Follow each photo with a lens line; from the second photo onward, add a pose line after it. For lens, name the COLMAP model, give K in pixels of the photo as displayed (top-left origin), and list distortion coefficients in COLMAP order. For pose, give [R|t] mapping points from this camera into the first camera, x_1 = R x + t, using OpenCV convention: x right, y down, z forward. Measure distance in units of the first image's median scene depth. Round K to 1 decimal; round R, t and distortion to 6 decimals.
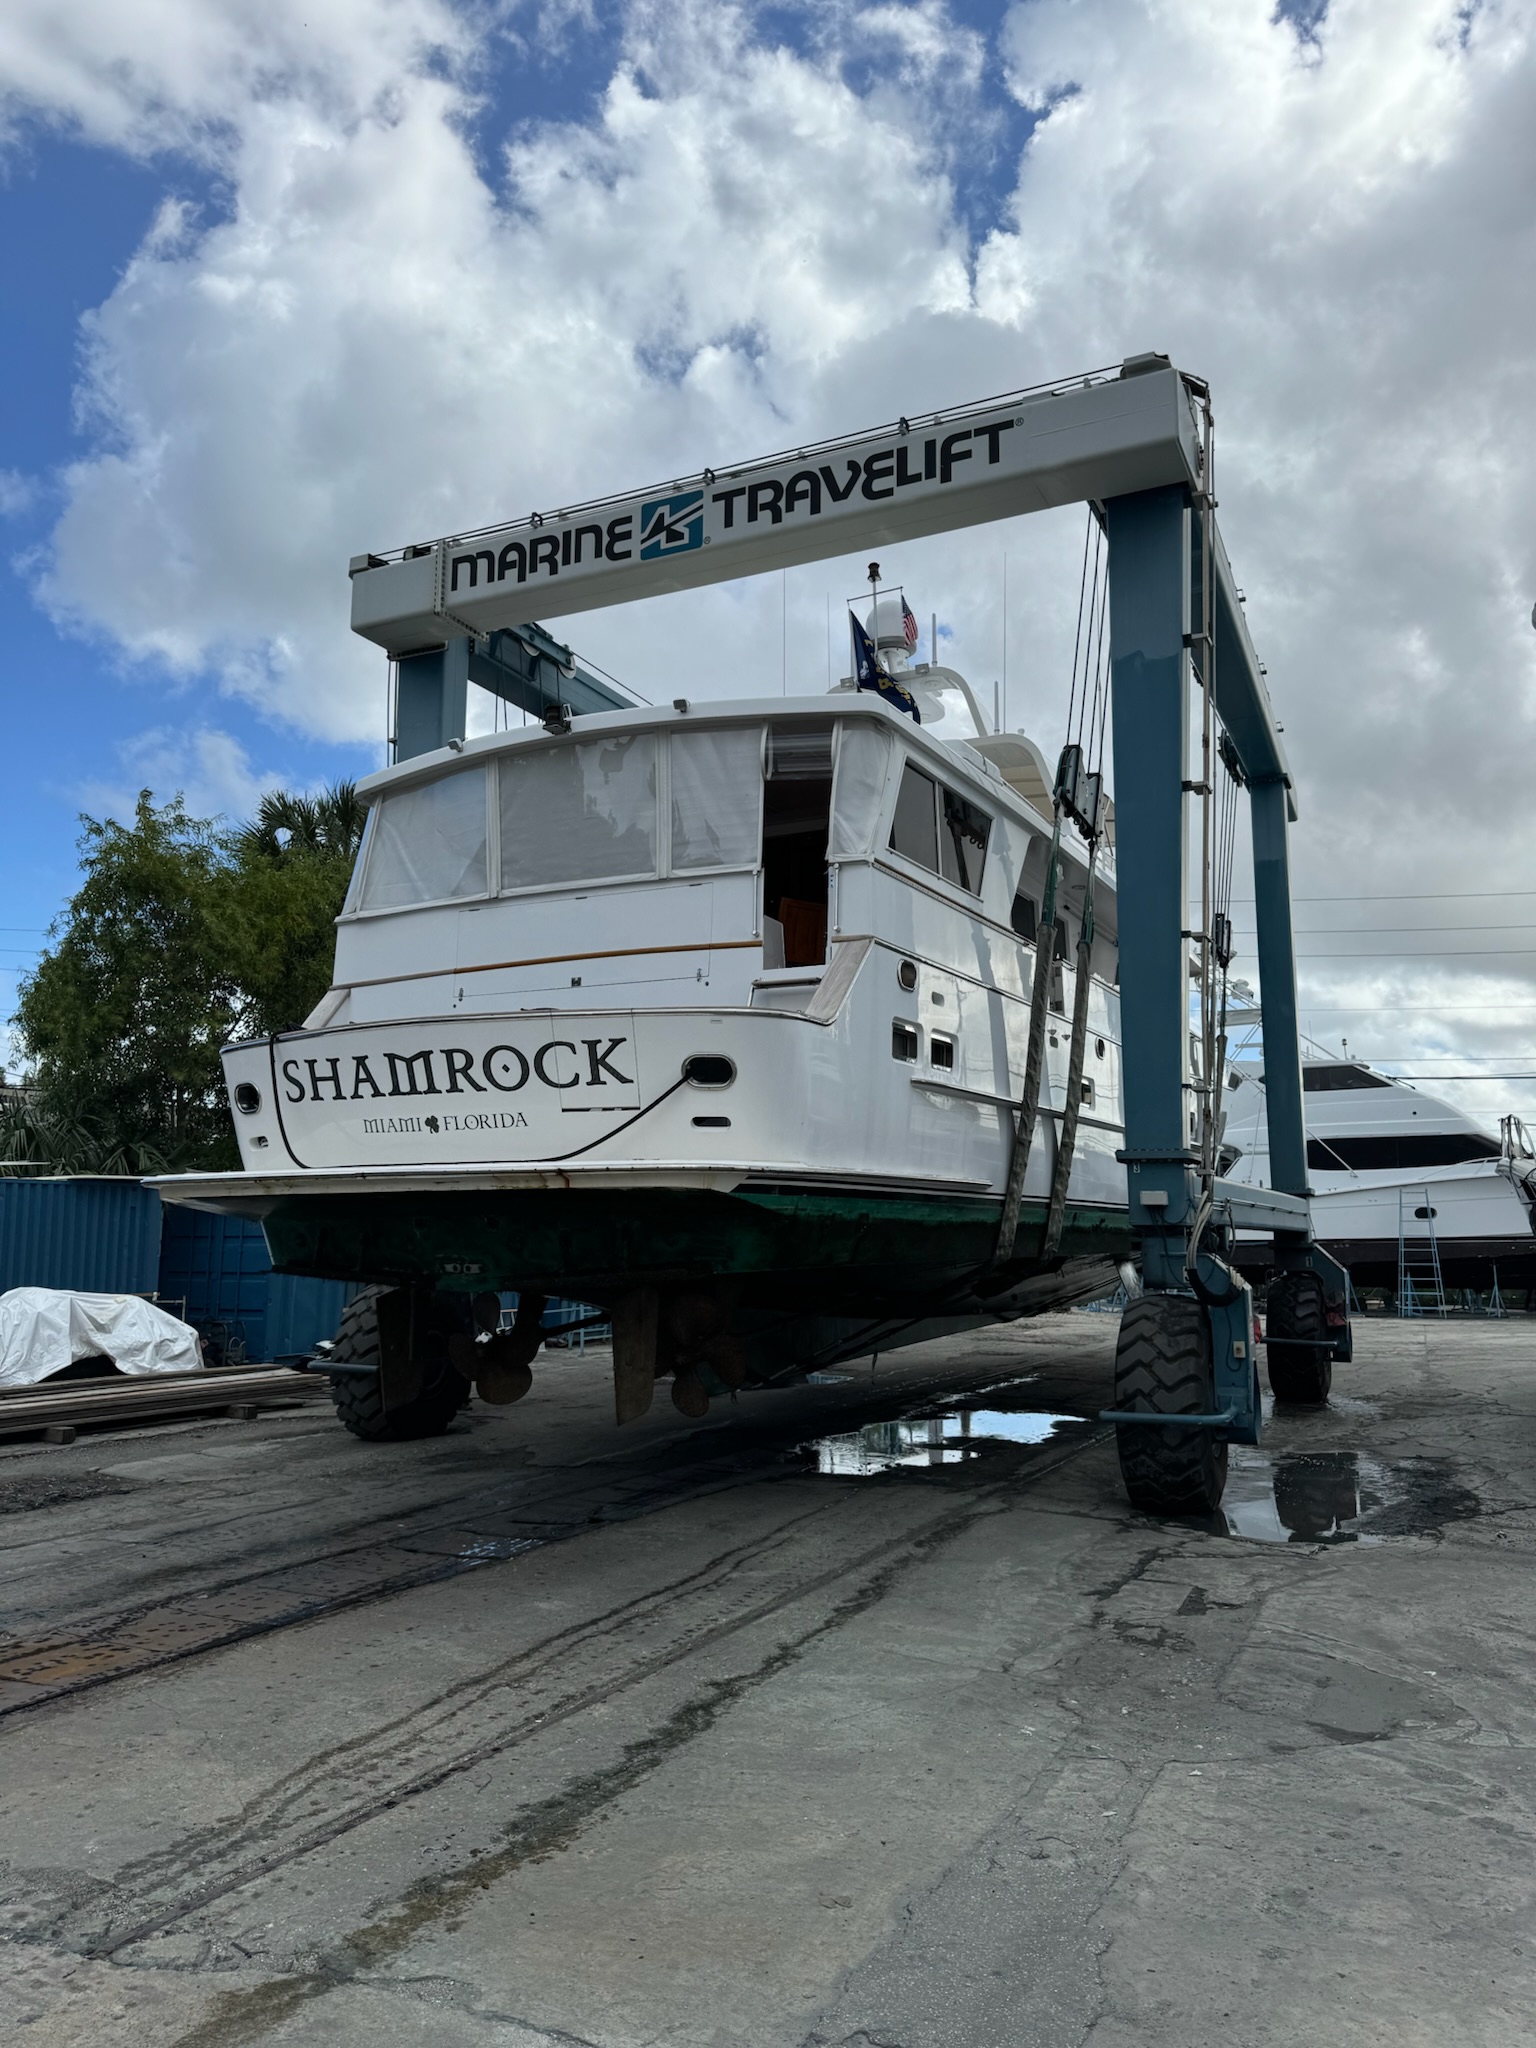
lens RADIAL K [[1450.9, 0, 763.4], [0, 1450.9, 1018.9], [0, 0, 1]] dist [0.103677, -0.141049]
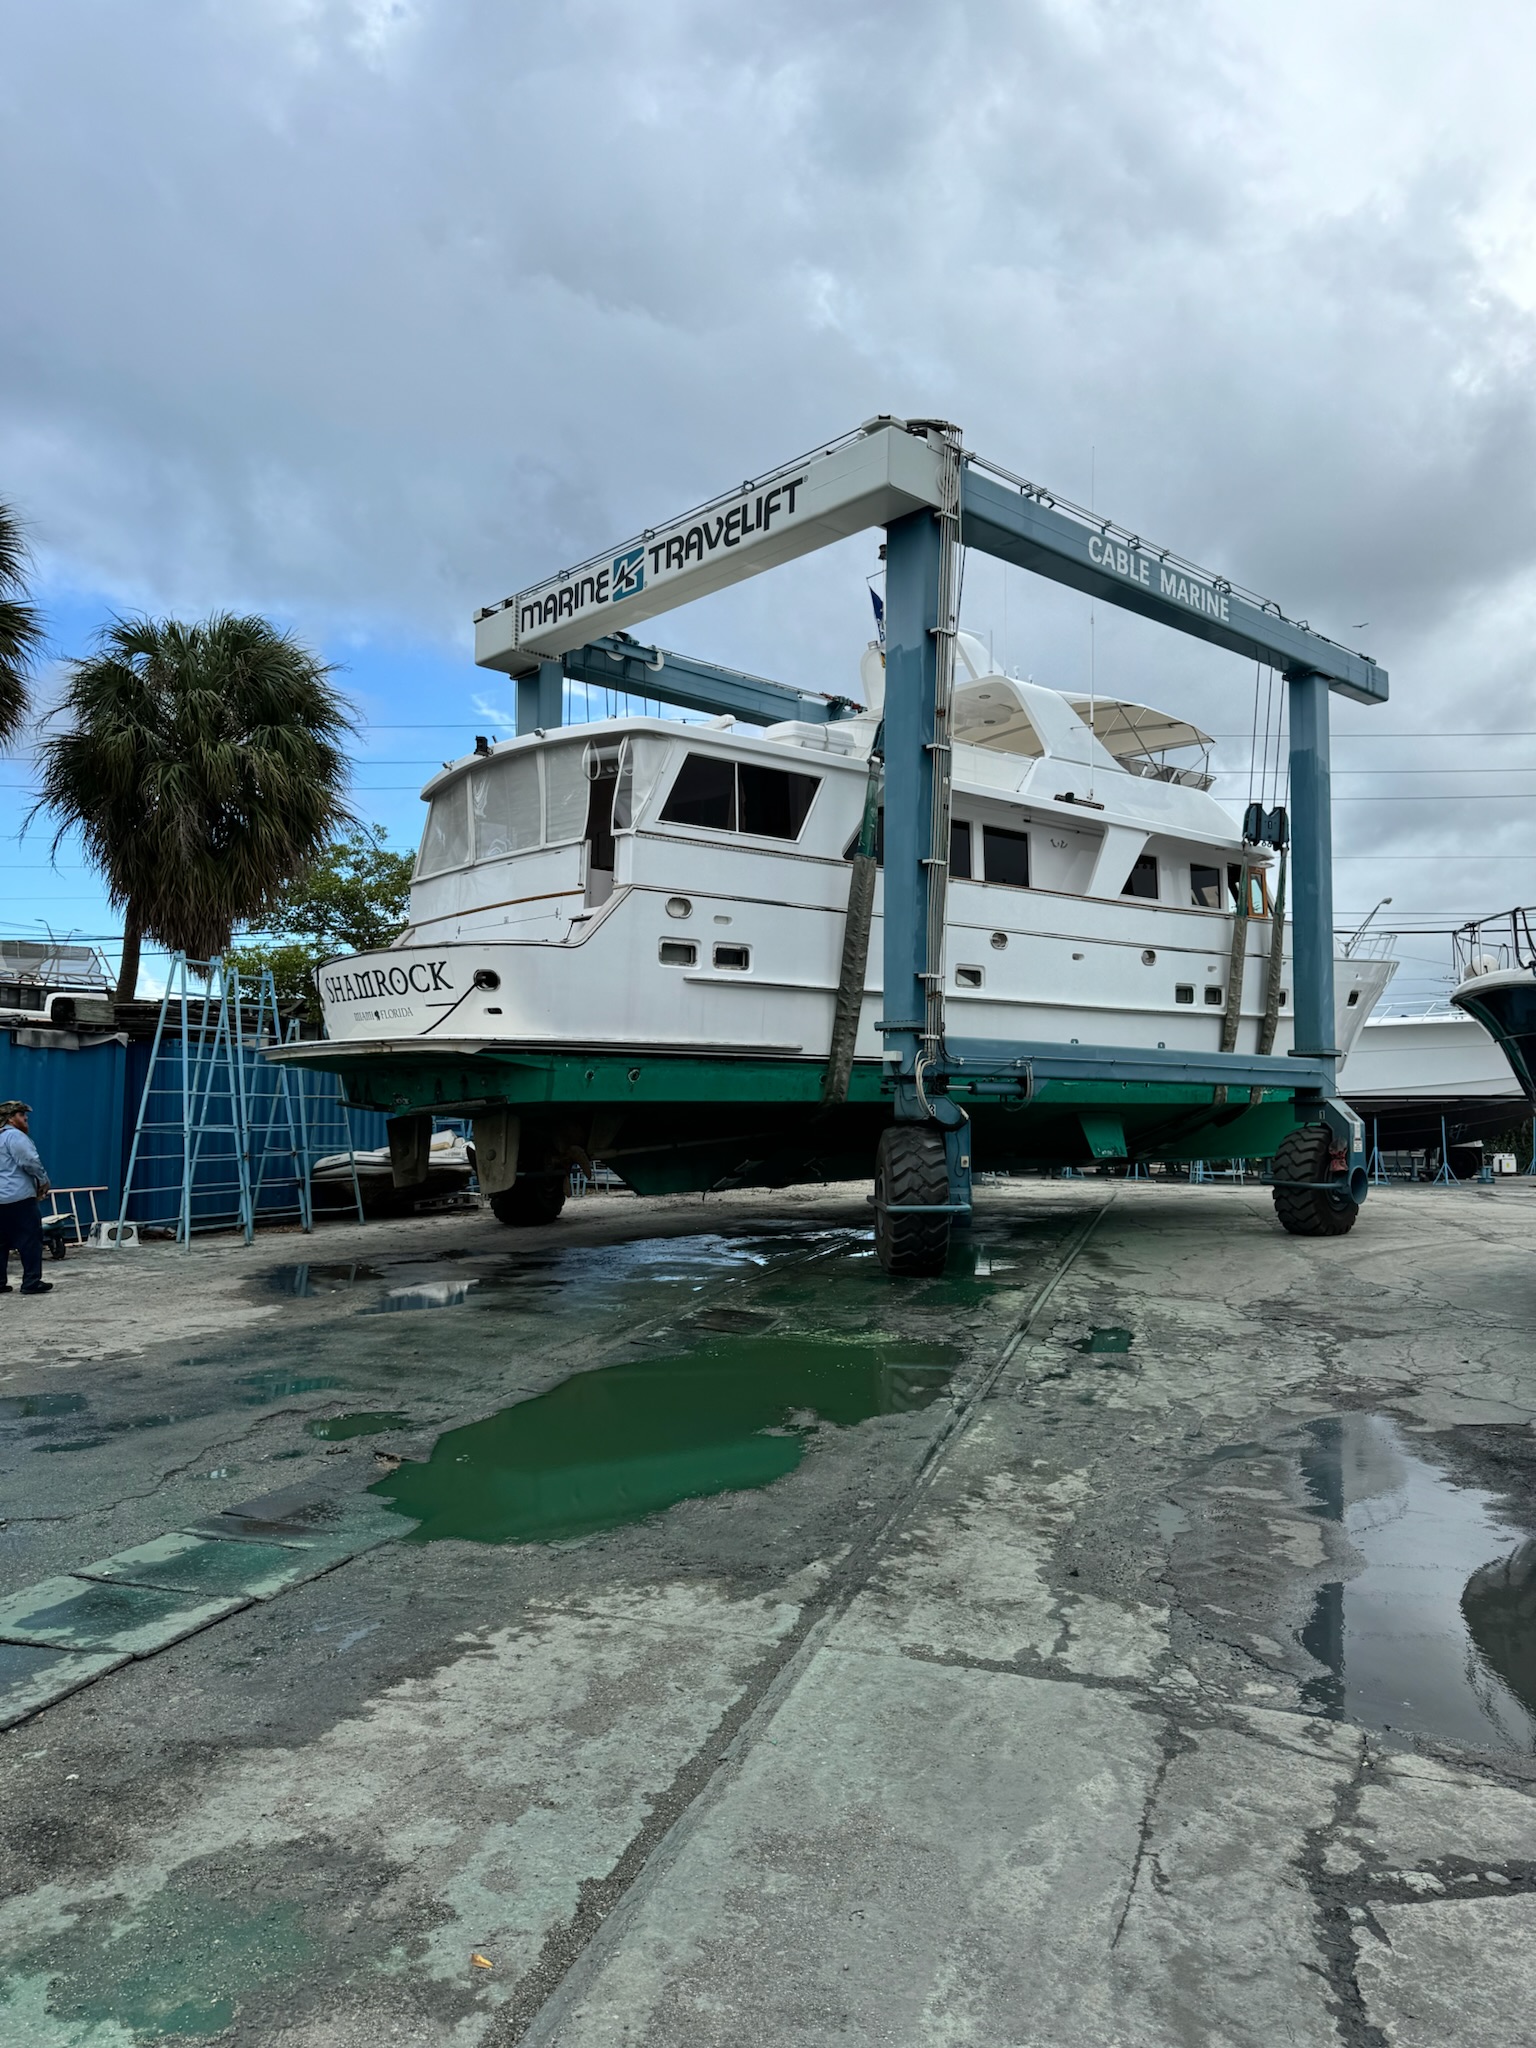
lens RADIAL K [[1446.9, 0, 779.4], [0, 1446.9, 1026.1], [0, 0, 1]] dist [0.092914, -0.001385]
pose [[0.930618, -0.020603, -0.365412, 0.608281], [0.052304, 0.995653, 0.077068, -0.014726], [0.362236, -0.090833, 0.927650, -0.278383]]
